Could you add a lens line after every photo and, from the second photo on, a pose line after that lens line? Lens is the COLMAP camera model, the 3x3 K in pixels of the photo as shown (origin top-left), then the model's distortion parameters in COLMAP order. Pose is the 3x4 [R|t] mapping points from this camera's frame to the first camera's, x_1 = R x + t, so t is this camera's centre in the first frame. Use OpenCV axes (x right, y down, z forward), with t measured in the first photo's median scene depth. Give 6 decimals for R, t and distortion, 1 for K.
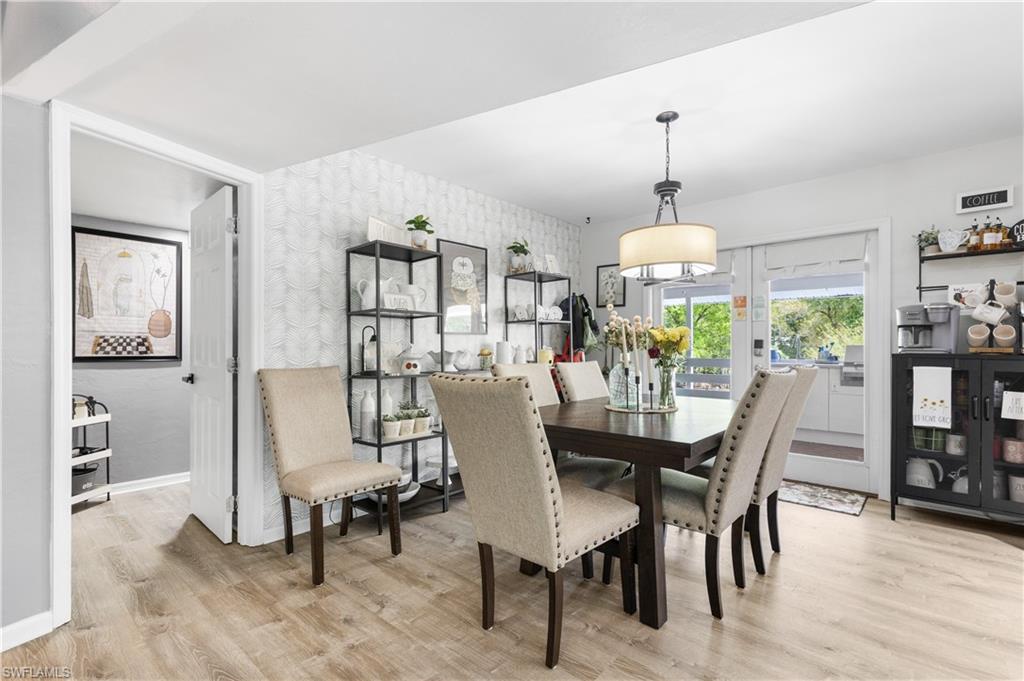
lens RADIAL K [[471.4, 0, 516.3], [0, 471.4, 339.1], [0, 0, 1]] dist [0.001647, 0.000441]
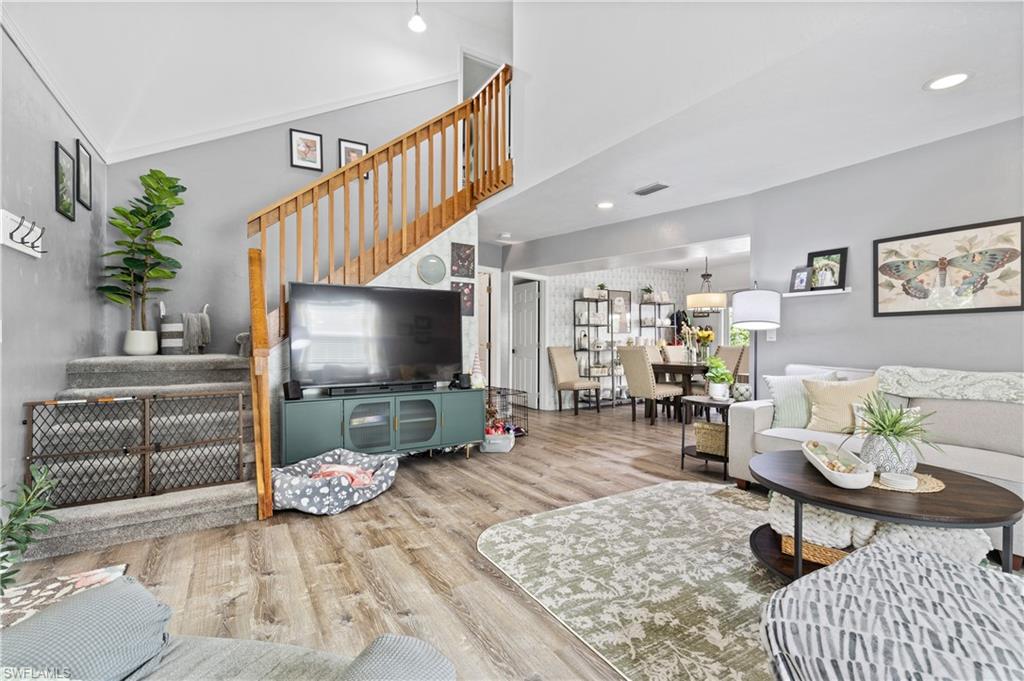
lens RADIAL K [[471.4, 0, 506.2], [0, 471.4, 343.1], [0, 0, 1]] dist [0.001647, 0.000441]
pose [[0.953451, 0.004552, -0.301513, 0.049774], [0.002781, 0.999711, 0.023886, -0.020030], [0.301535, -0.023613, 0.953163, -1.377772]]
